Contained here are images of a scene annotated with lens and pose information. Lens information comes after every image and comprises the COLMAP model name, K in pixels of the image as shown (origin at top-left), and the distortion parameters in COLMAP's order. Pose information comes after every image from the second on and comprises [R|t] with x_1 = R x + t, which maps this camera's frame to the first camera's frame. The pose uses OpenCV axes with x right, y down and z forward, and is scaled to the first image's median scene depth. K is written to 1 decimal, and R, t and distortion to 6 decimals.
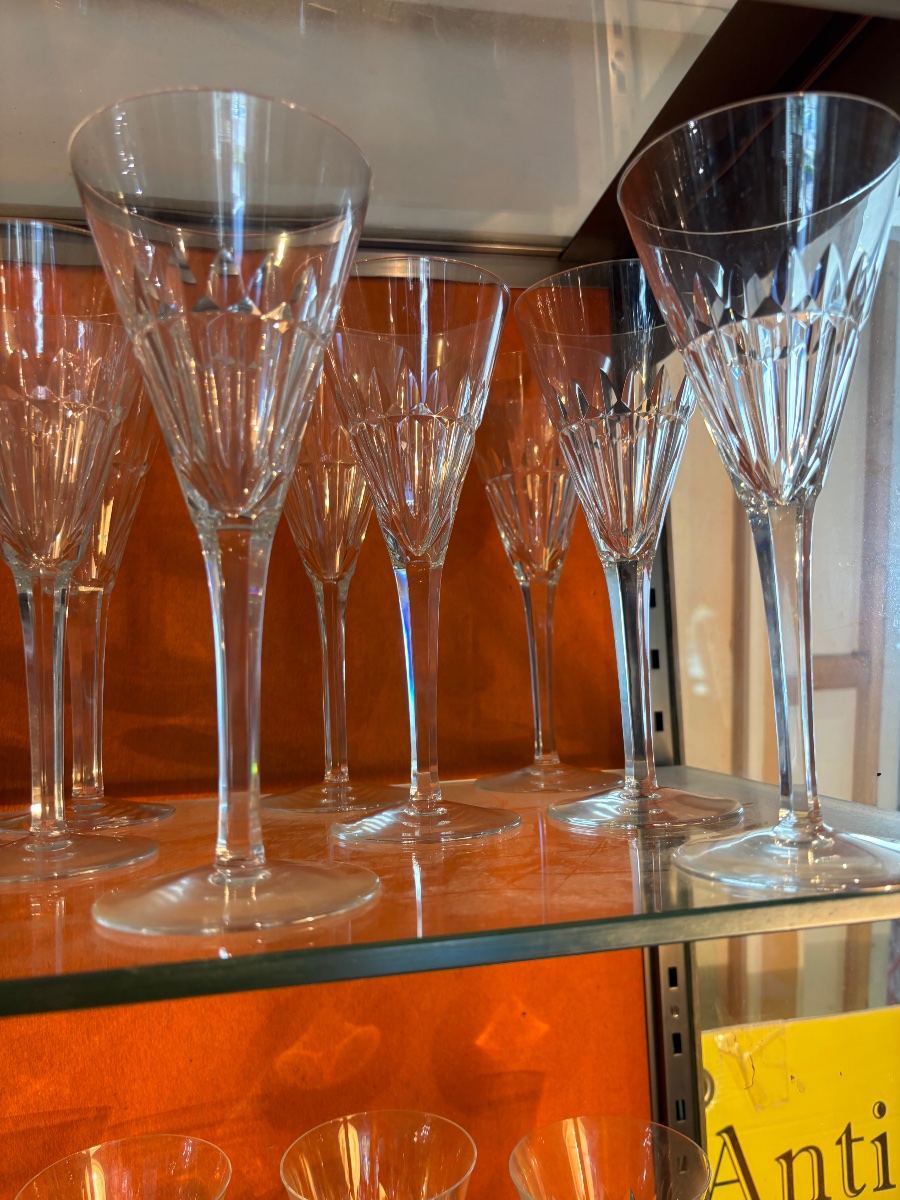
lens RADIAL K [[894.9, 0, 460.6], [0, 894.9, 597.1], [0, 0, 1]] dist [0.044689, -0.080850]
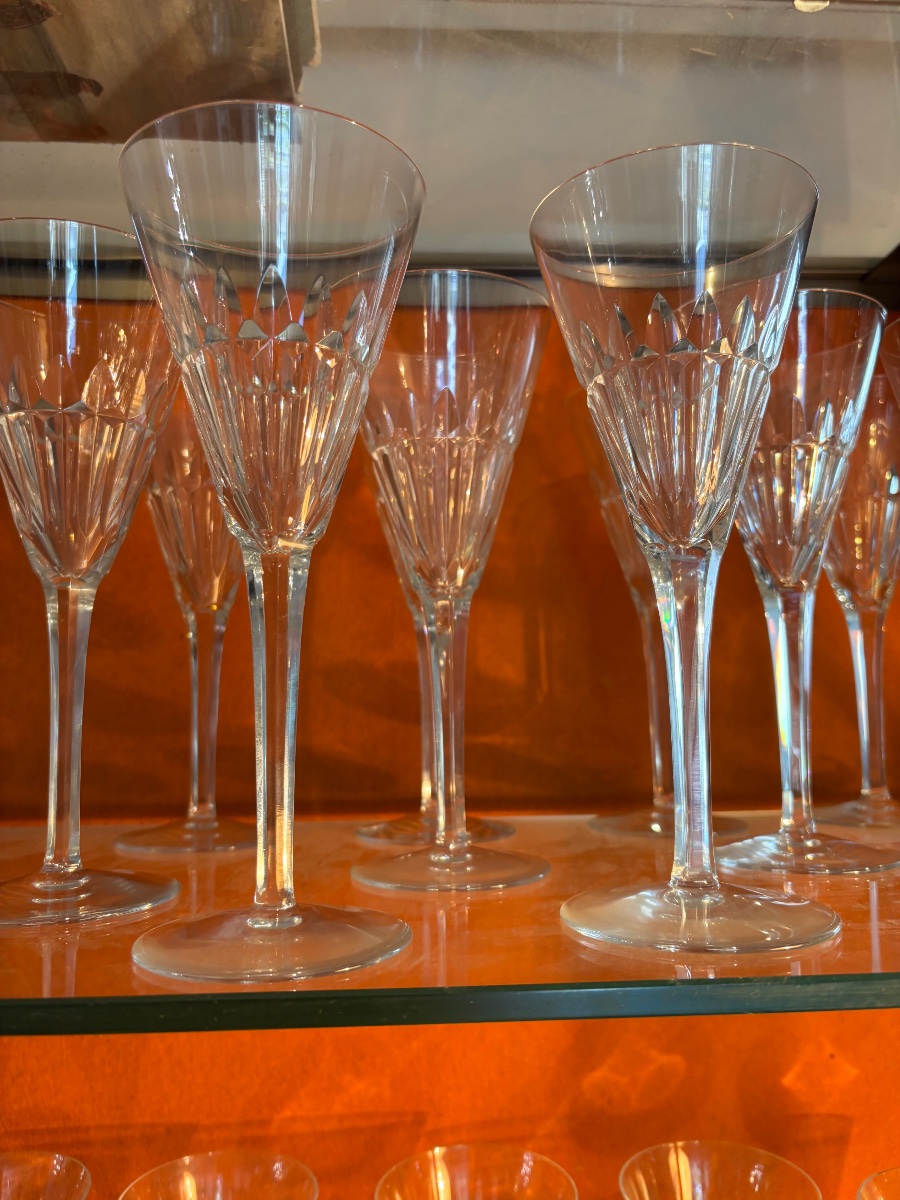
lens RADIAL K [[899.9, 0, 453.1], [0, 899.9, 596.0], [0, 0, 1]] dist [0.008205, -0.044064]
pose [[0.987130, 0.011553, -0.159500, -0.197913], [-0.015468, 0.999608, -0.023328, -0.003423], [0.159168, 0.025495, 0.986922, -0.031265]]
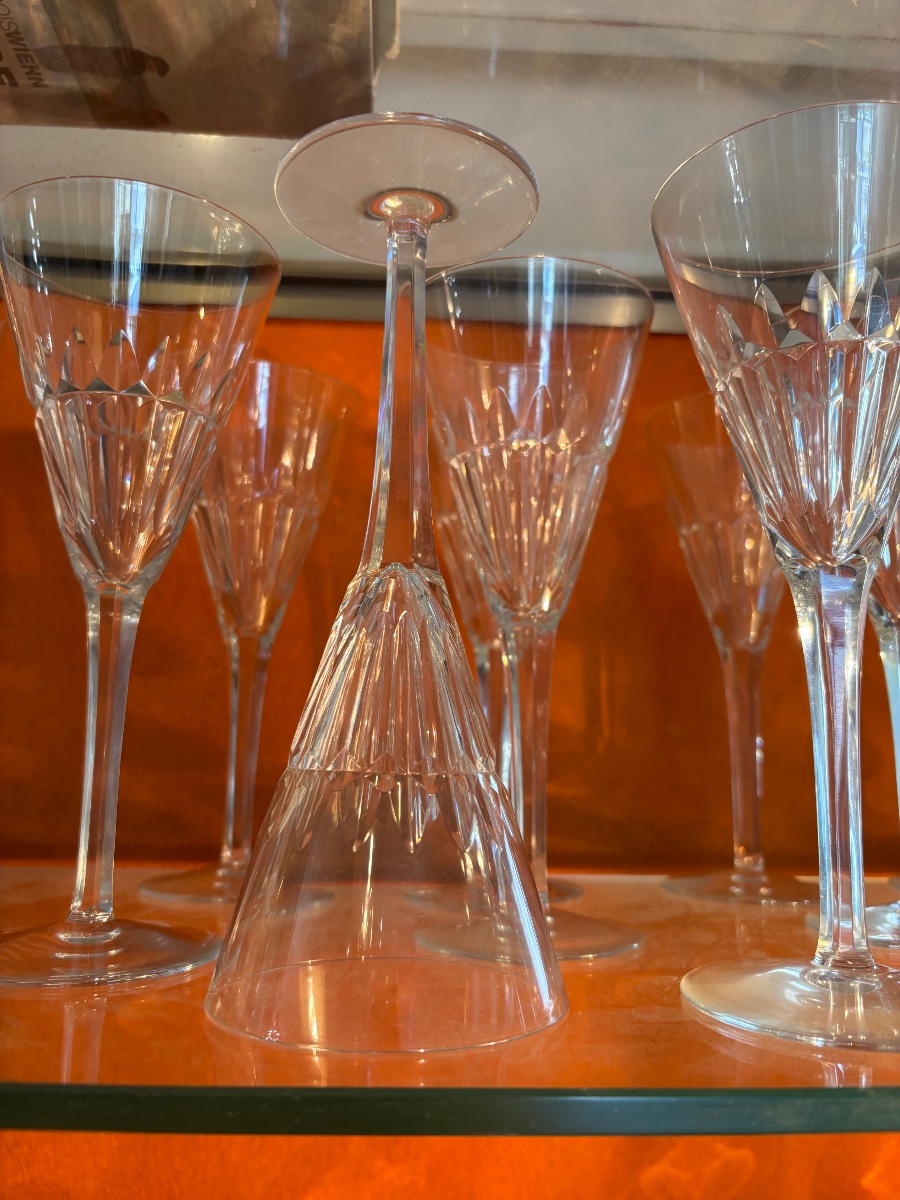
lens RADIAL K [[902.0, 0, 442.7], [0, 902.0, 599.2], [0, 0, 1]] dist [0.000830, -0.036380]
pose [[0.984342, 0.034096, -0.172940, -0.270032], [-0.047762, 0.996002, -0.075485, 0.015764], [0.169675, 0.082563, 0.982035, 0.037136]]
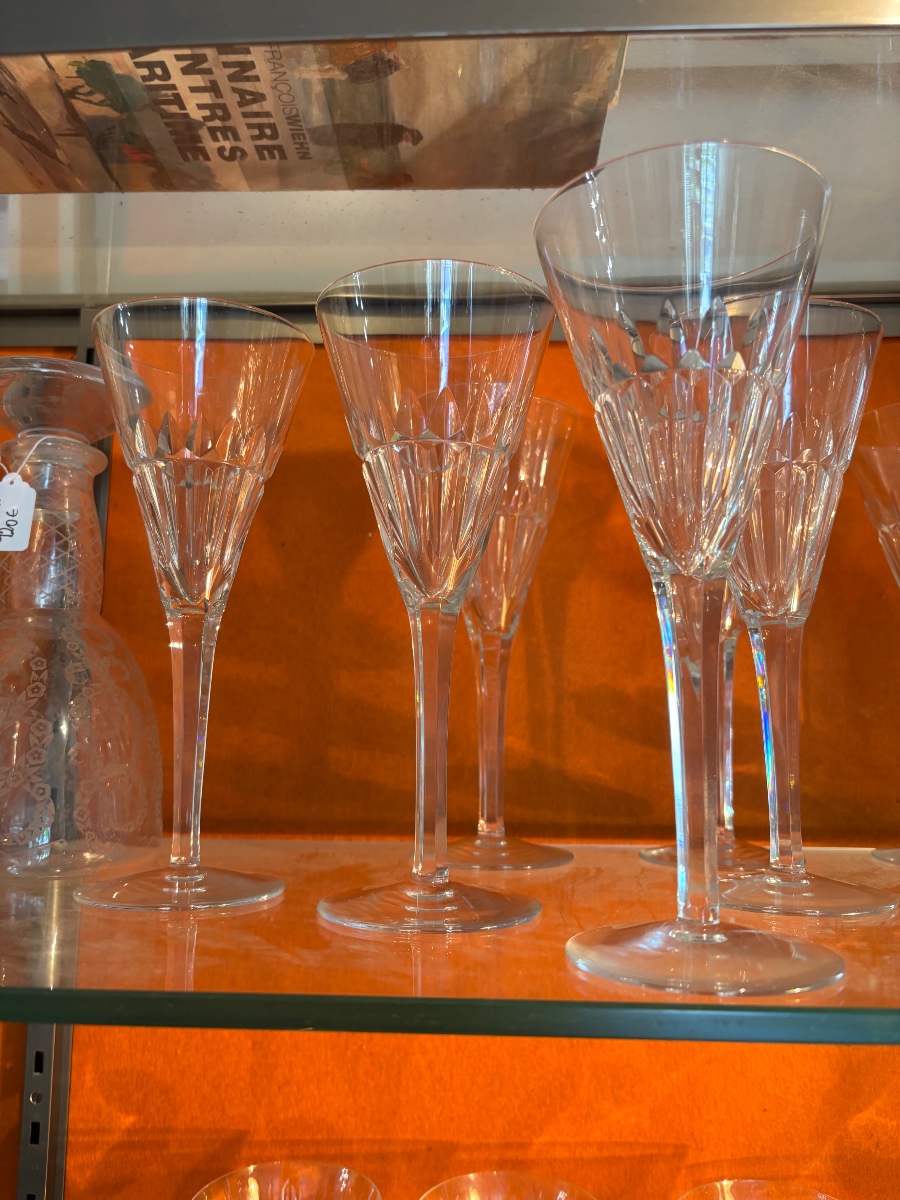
lens RADIAL K [[889.5, 0, 450.0], [0, 889.5, 600.0], [0, 0, 1]] dist [0.035786, -0.069492]
pose [[0.965171, 0.014273, -0.261229, -0.386525], [-0.029074, 0.998177, -0.052885, 0.008680], [0.259998, 0.058638, 0.963827, -0.084067]]
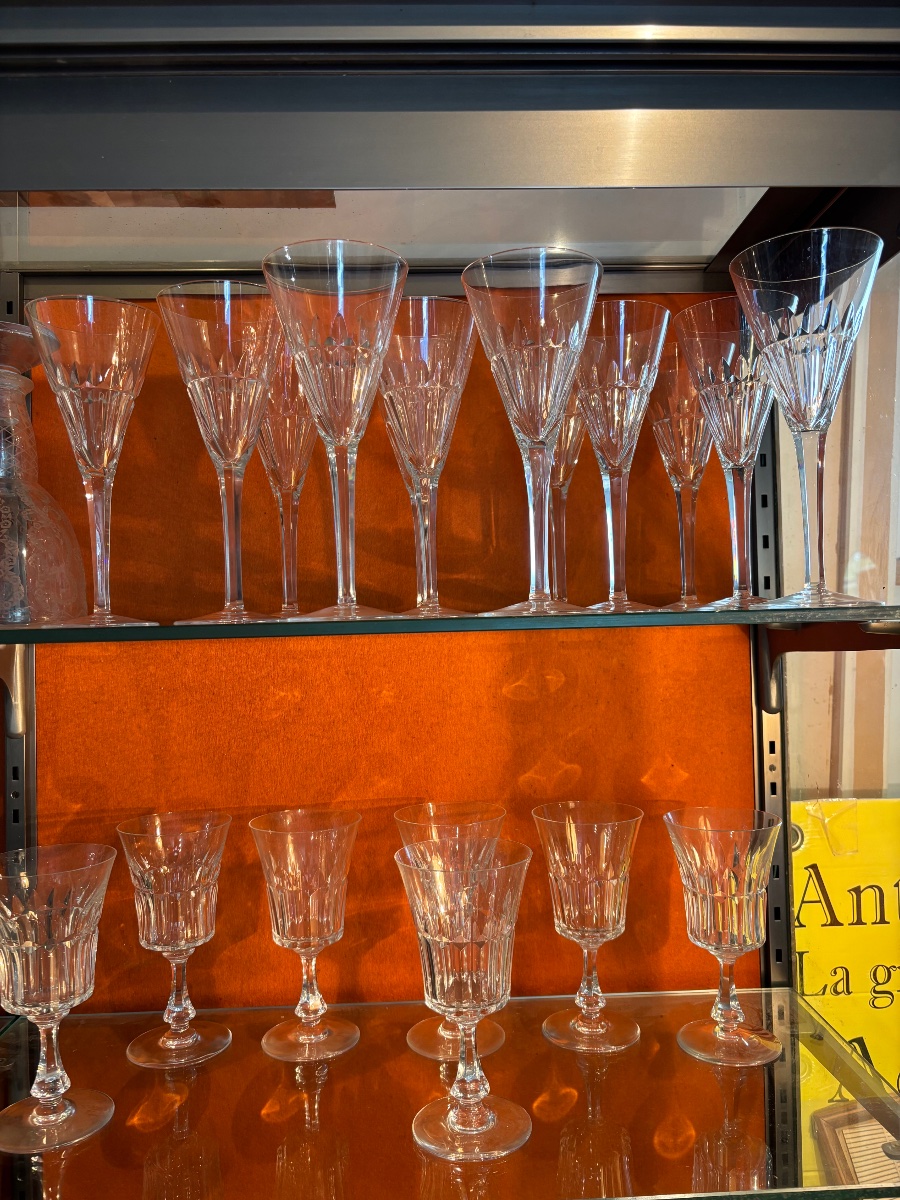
lens RADIAL K [[907.7, 0, 454.7], [0, 907.7, 613.6], [0, 0, 1]] dist [0.024186, -0.041303]
pose [[0.986253, 0.010730, -0.164894, -0.049106], [0.000048, 0.997871, 0.065220, 0.100800], [0.165243, -0.064331, 0.984153, -0.662029]]
